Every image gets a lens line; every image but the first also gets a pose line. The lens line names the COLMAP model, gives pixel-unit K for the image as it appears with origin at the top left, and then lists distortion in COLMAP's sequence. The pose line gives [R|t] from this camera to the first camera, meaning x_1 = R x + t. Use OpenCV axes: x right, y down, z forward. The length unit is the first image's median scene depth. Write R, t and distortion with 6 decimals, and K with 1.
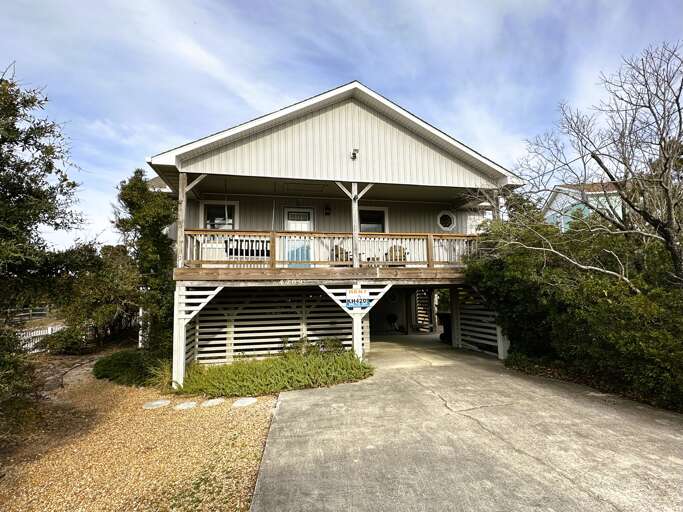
lens RADIAL K [[359.3, 0, 341.5], [0, 359.3, 256.0], [0, 0, 1]] dist [-0.001686, 0.000091]
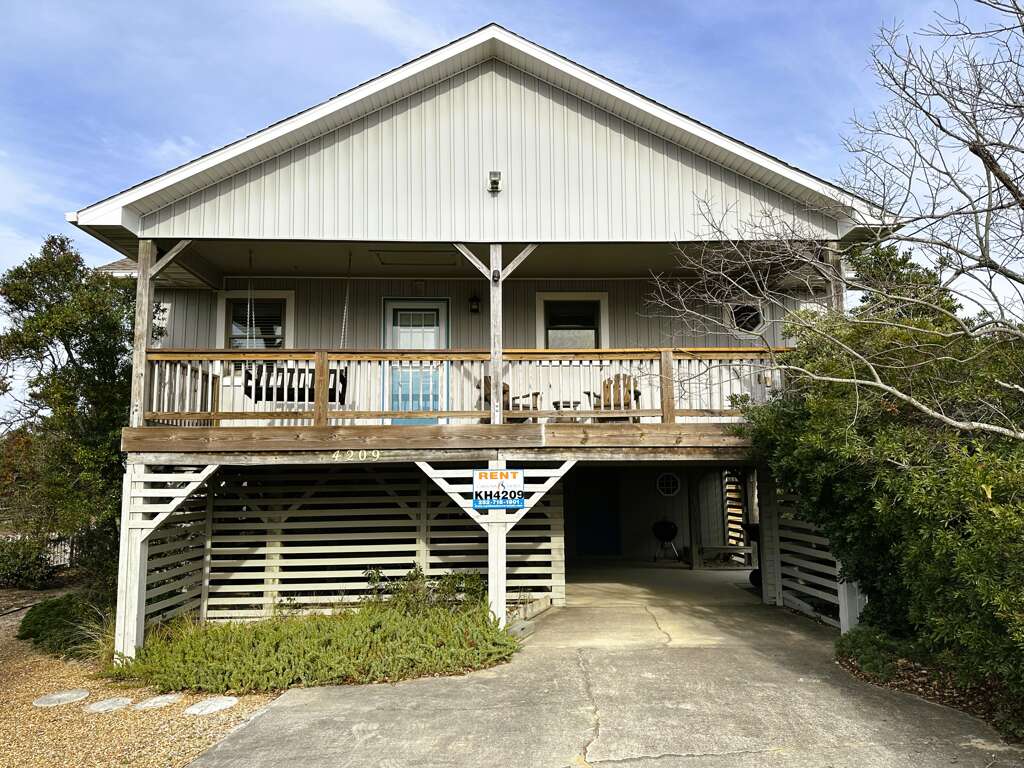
lens RADIAL K [[731.8, 0, 512.0], [0, 731.8, 384.0], [0, 0, 1]] dist [0.103801, -0.142026]
pose [[0.983453, -0.013740, -0.180644, 0.232903], [0.010727, 0.999787, -0.017646, -0.003066], [0.180848, 0.015417, 0.983390, 0.059541]]
